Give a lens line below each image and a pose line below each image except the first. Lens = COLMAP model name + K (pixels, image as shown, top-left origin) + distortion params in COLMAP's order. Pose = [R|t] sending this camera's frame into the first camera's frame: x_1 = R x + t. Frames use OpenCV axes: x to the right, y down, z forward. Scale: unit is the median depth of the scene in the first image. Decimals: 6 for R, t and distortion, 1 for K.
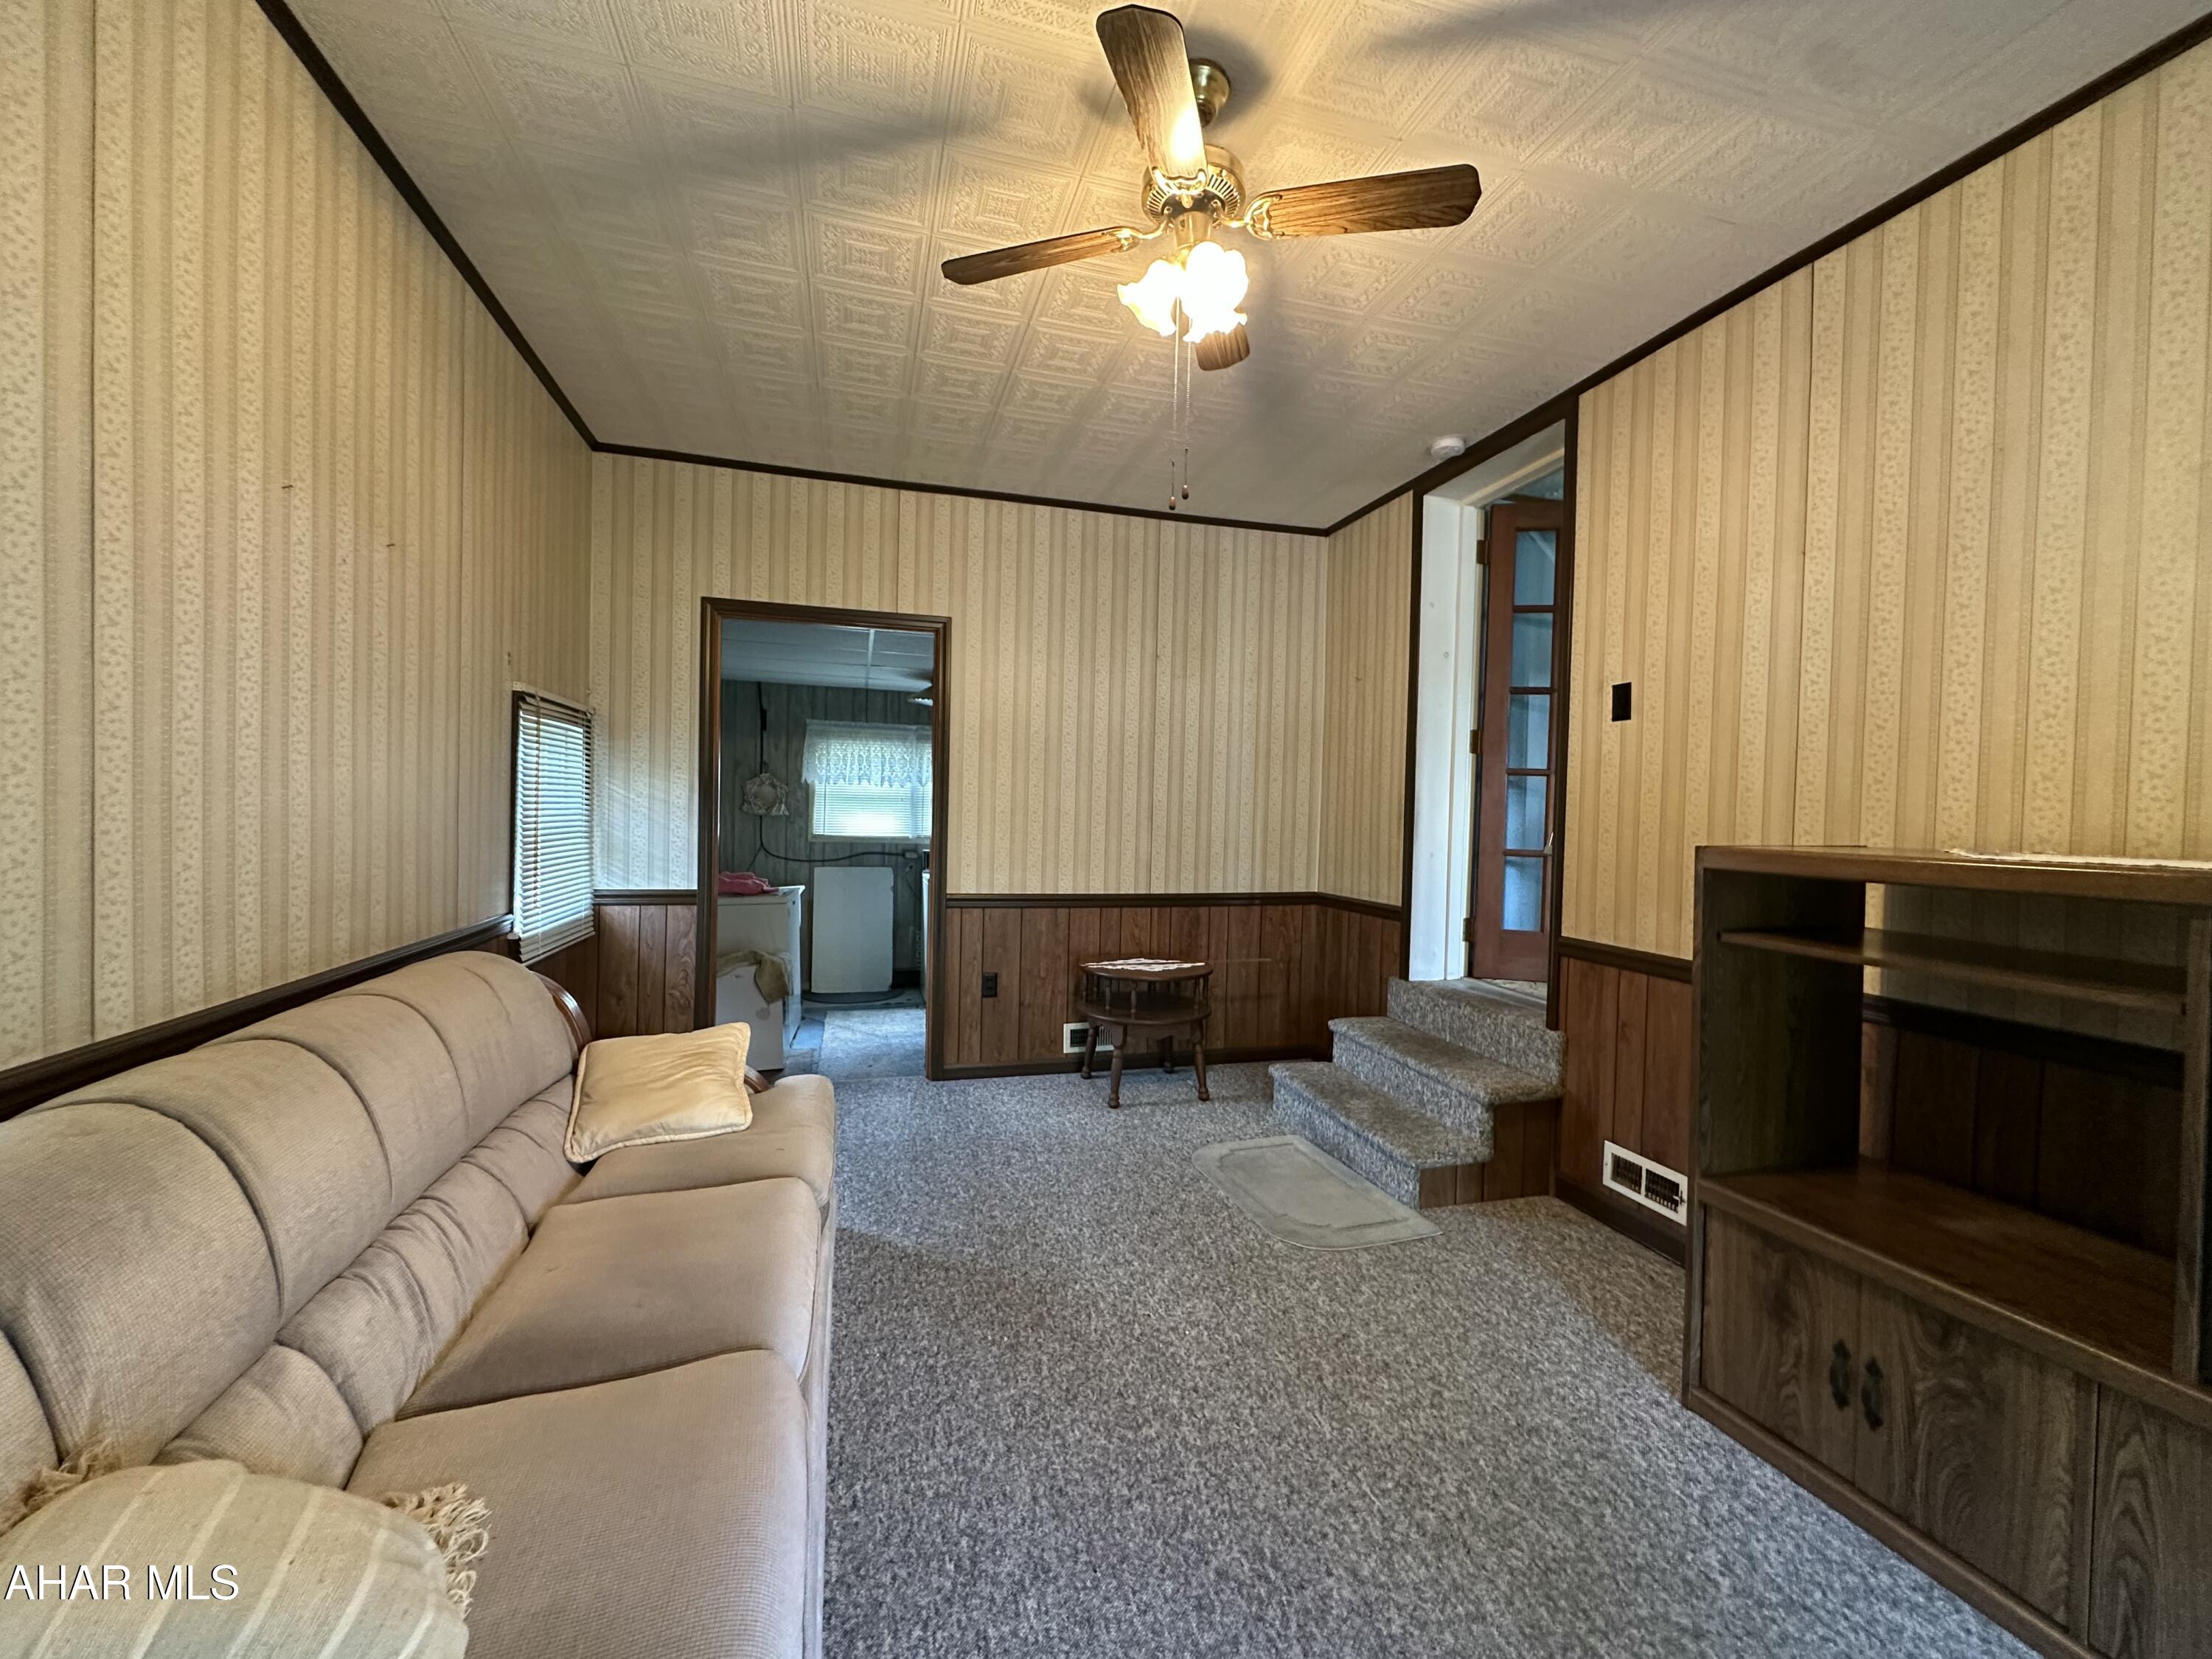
lens RADIAL K [[882.2, 0, 1107.7], [0, 882.2, 833.6], [0, 0, 1]] dist [-0.003730, 0.001162]
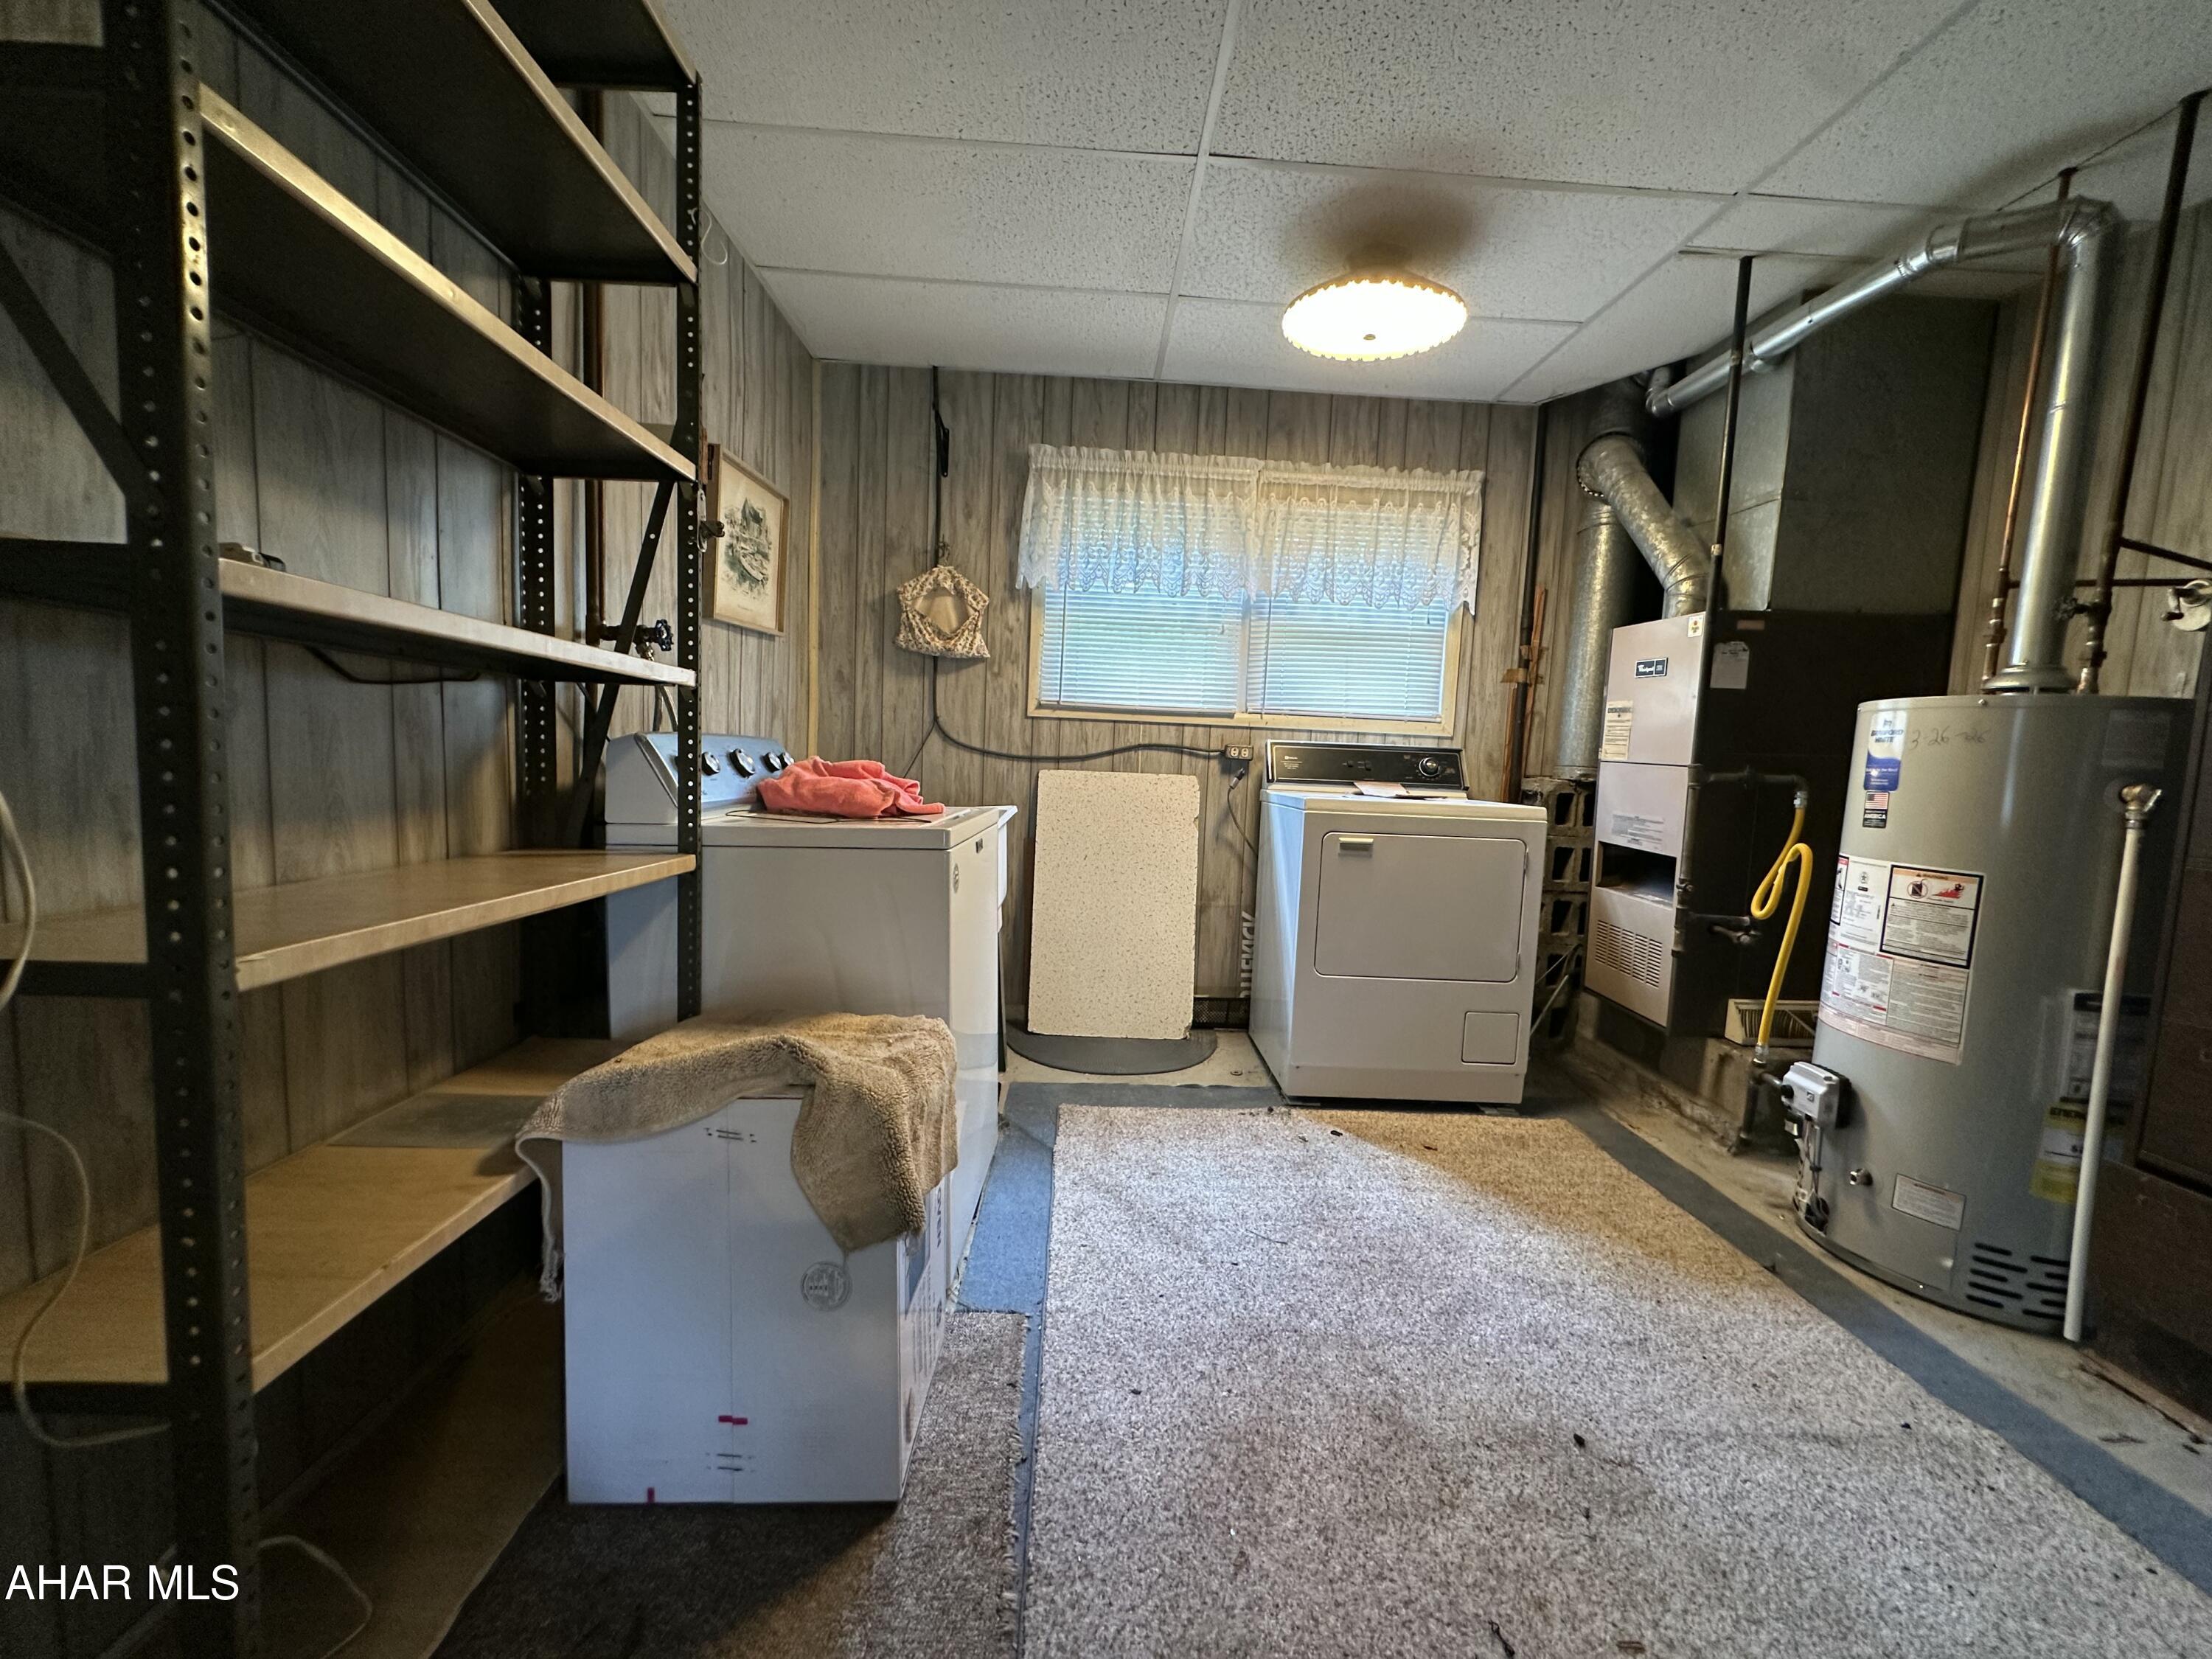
lens RADIAL K [[882.2, 0, 1107.4], [0, 882.2, 836.2], [0, 0, 1]] dist [-0.003730, 0.001162]
pose [[0.969223, 0.041616, -0.242642, -0.183097], [-0.026789, 0.997585, 0.064088, 0.042206], [0.244723, -0.055615, 0.967997, 0.555712]]
